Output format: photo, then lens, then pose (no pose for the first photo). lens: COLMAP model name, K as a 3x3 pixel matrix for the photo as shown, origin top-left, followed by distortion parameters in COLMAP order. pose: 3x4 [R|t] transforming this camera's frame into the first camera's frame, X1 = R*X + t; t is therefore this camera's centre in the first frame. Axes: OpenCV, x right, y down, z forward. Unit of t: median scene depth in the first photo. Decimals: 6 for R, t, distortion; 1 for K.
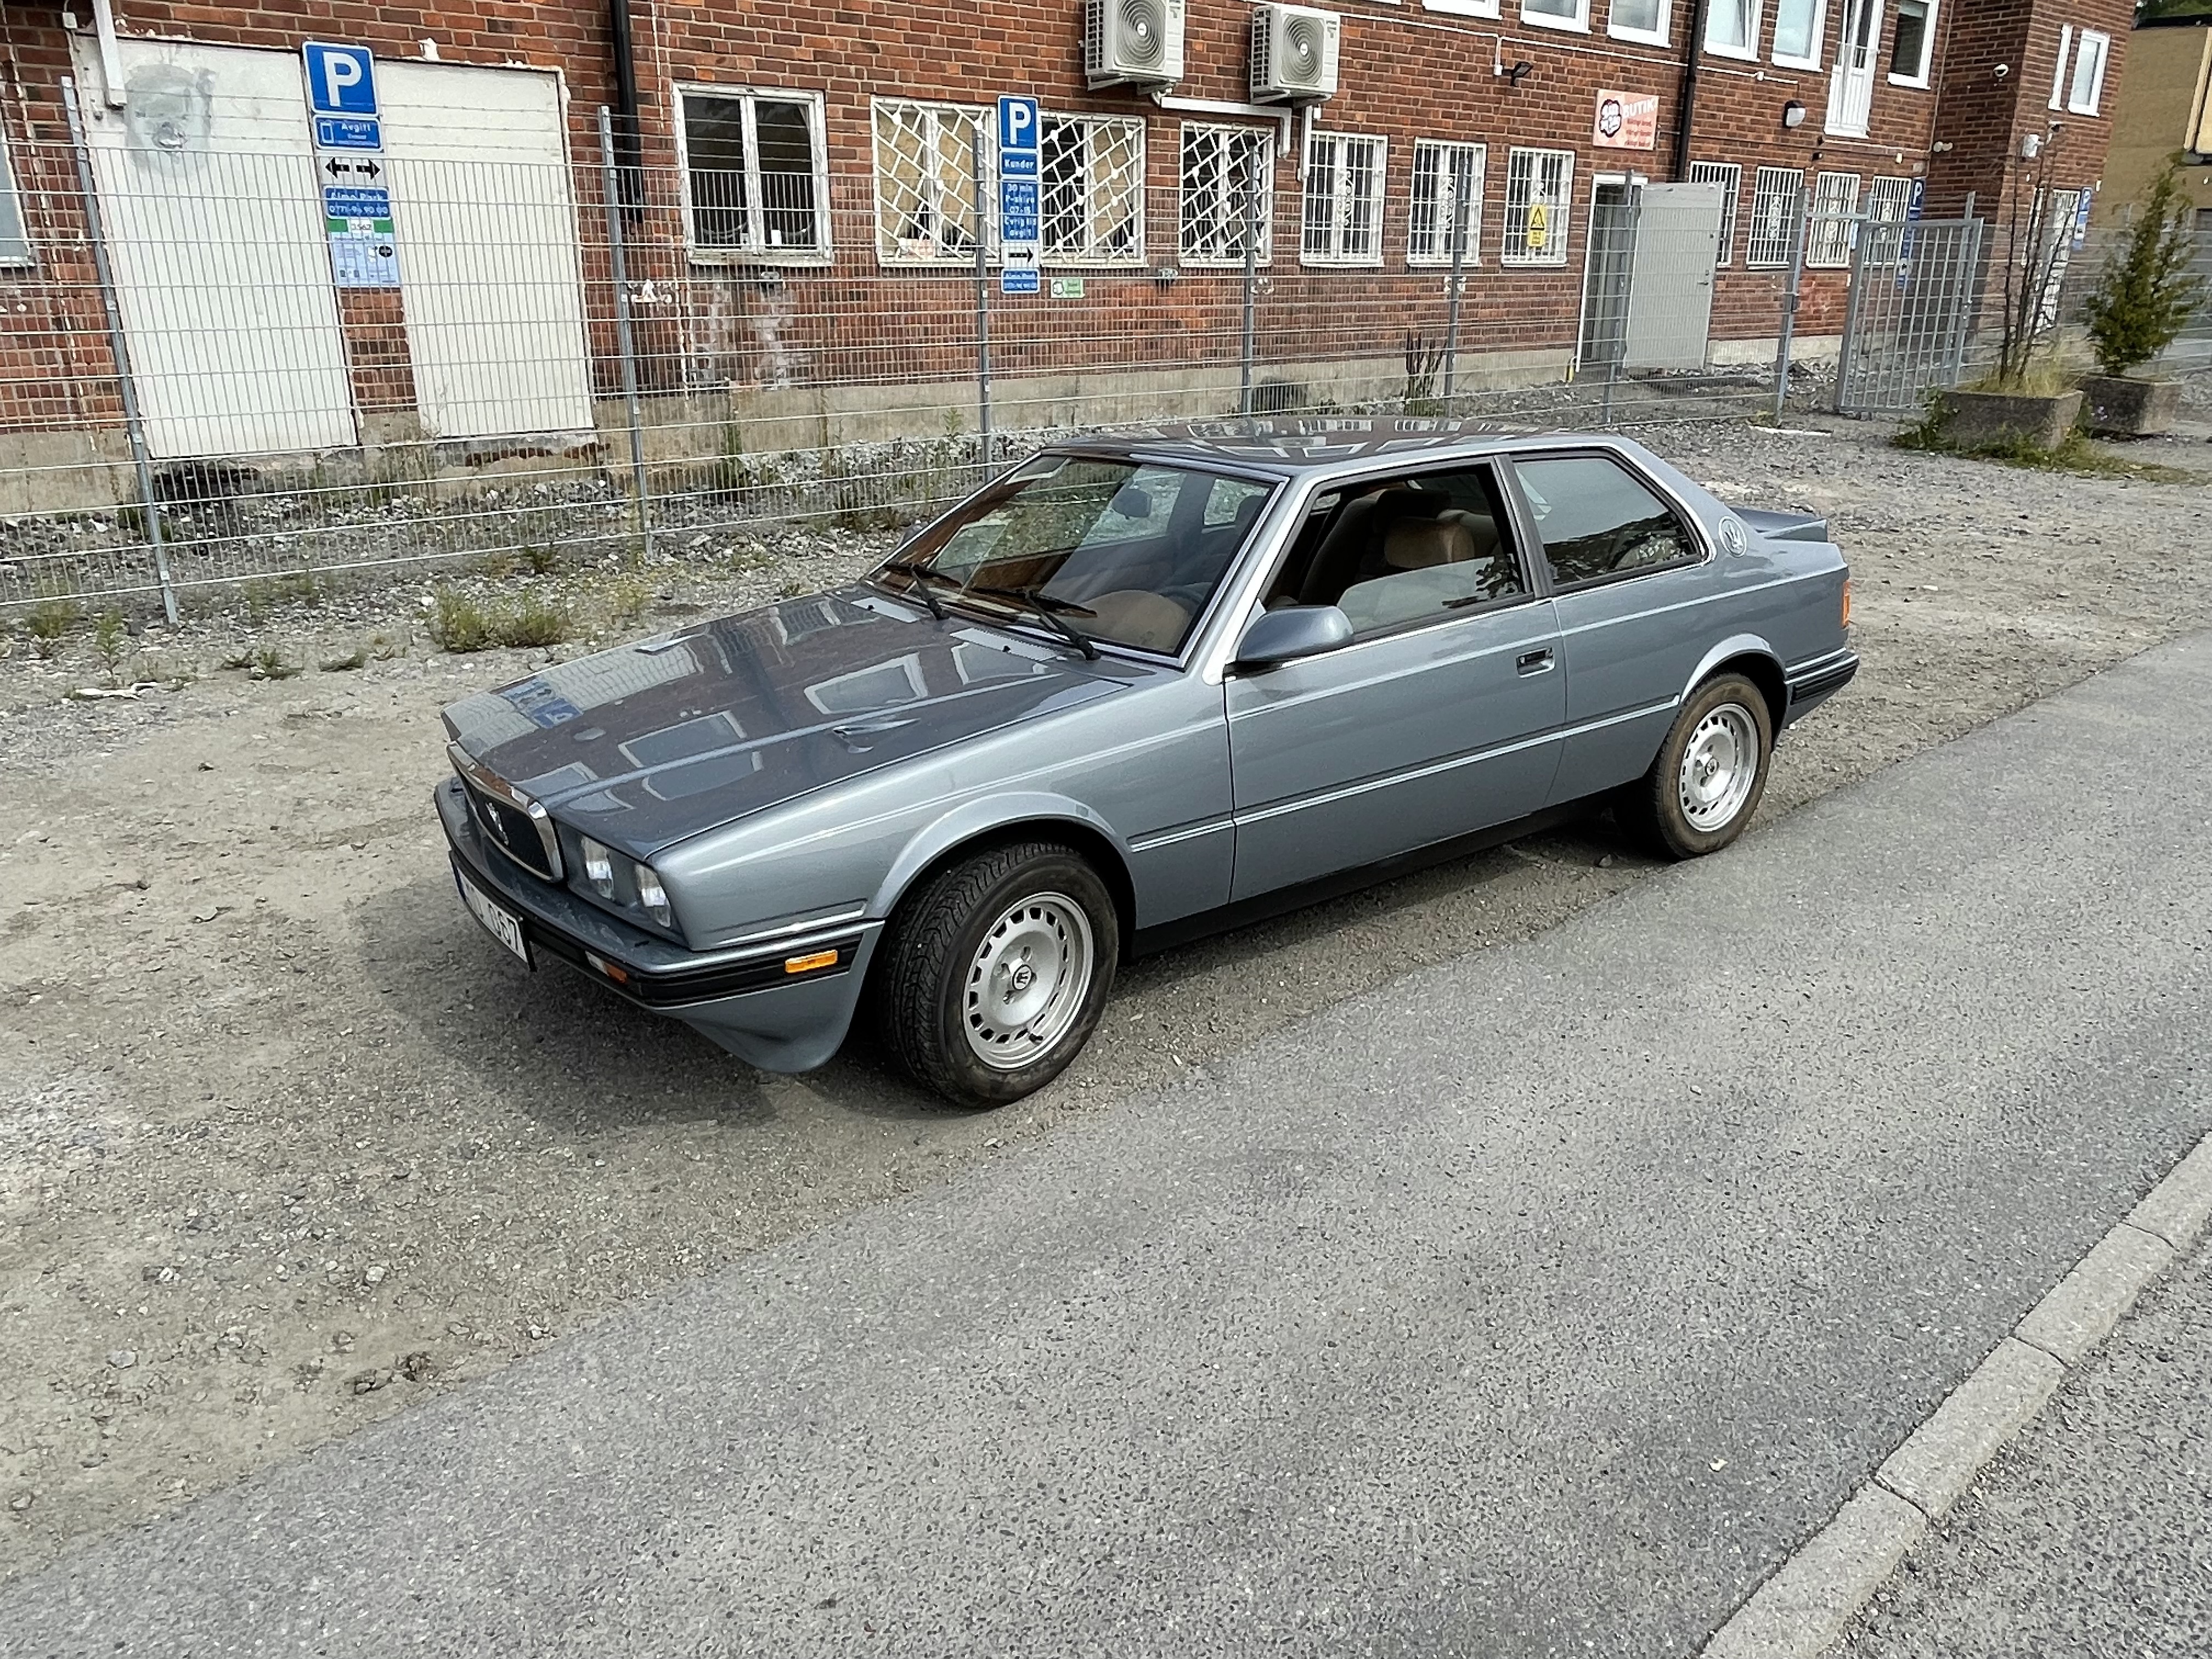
lens RADIAL K [[1553.0, 0, 1101.3], [0, 1553.0, 835.7], [0, 0, 1]] dist [-0.016545, -0.009690]
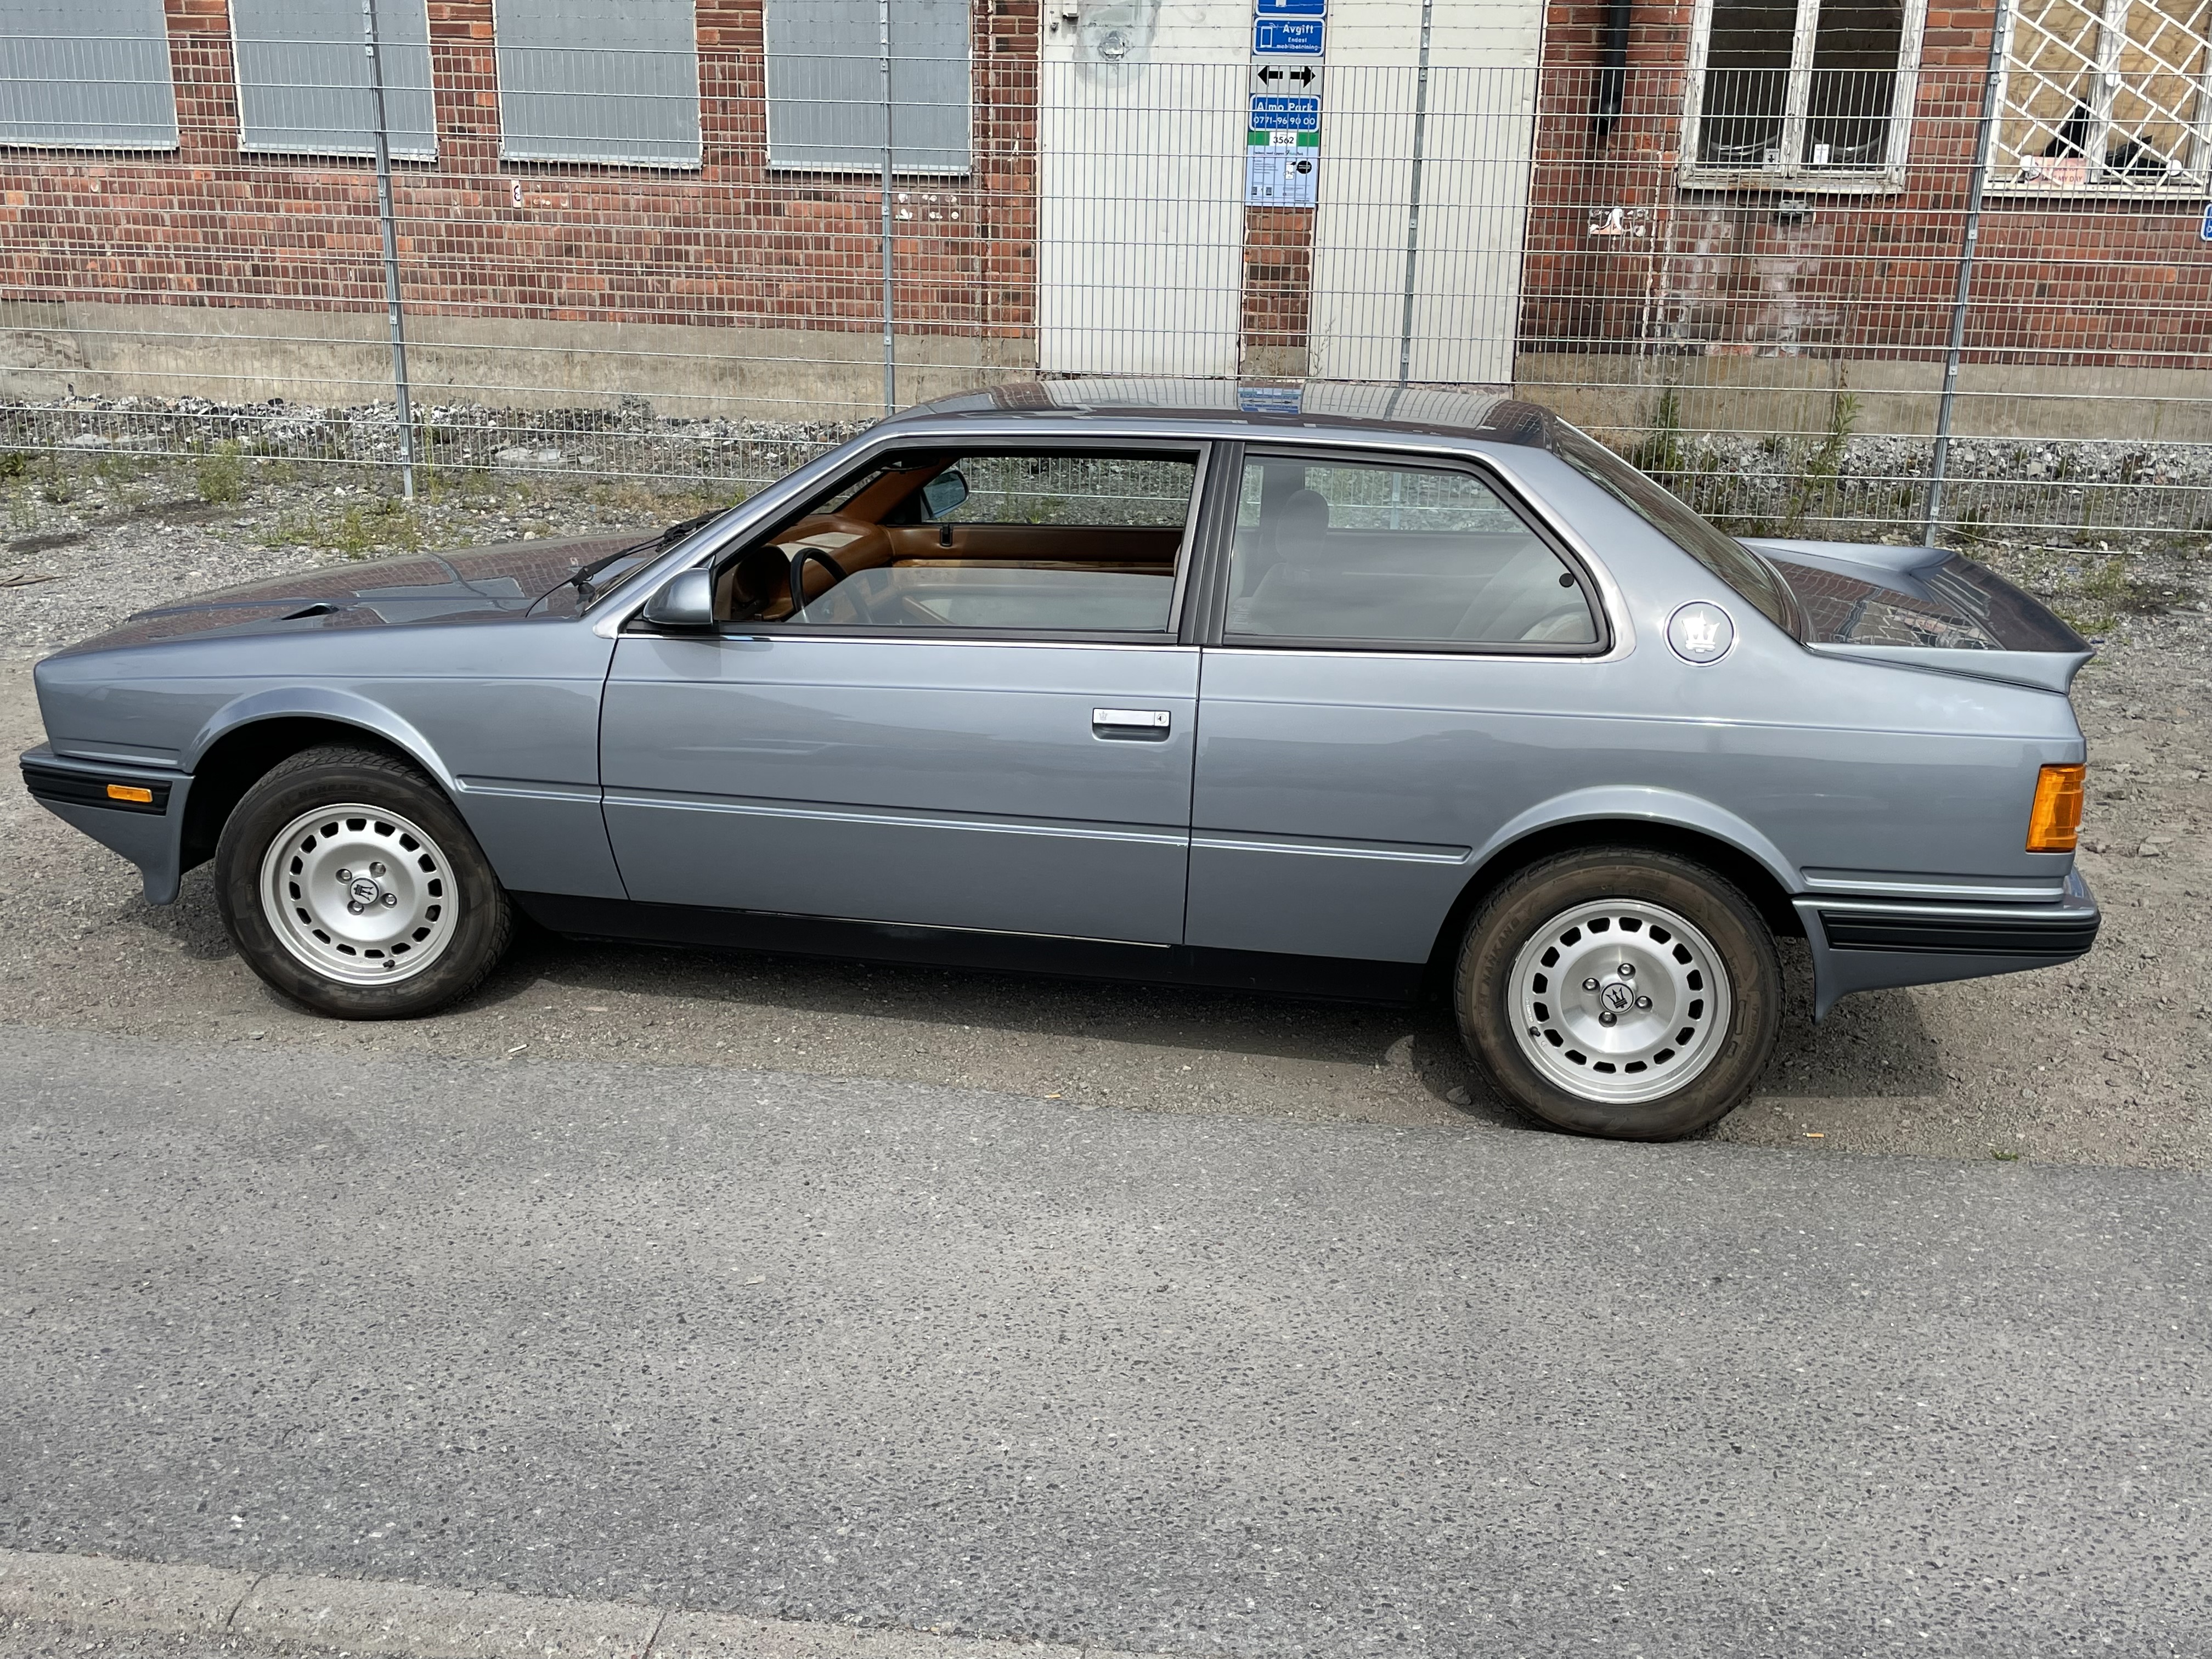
lens RADIAL K [[2053.0, 0, 1107.4], [0, 2053.0, 824.8], [0, 0, 1]] dist [-0.008071, 0.000000]
pose [[0.676794, 0.223961, -0.701279, 0.345617], [-0.265510, 0.962746, 0.051223, -0.040715], [0.686625, 0.151529, 0.711045, 0.127667]]
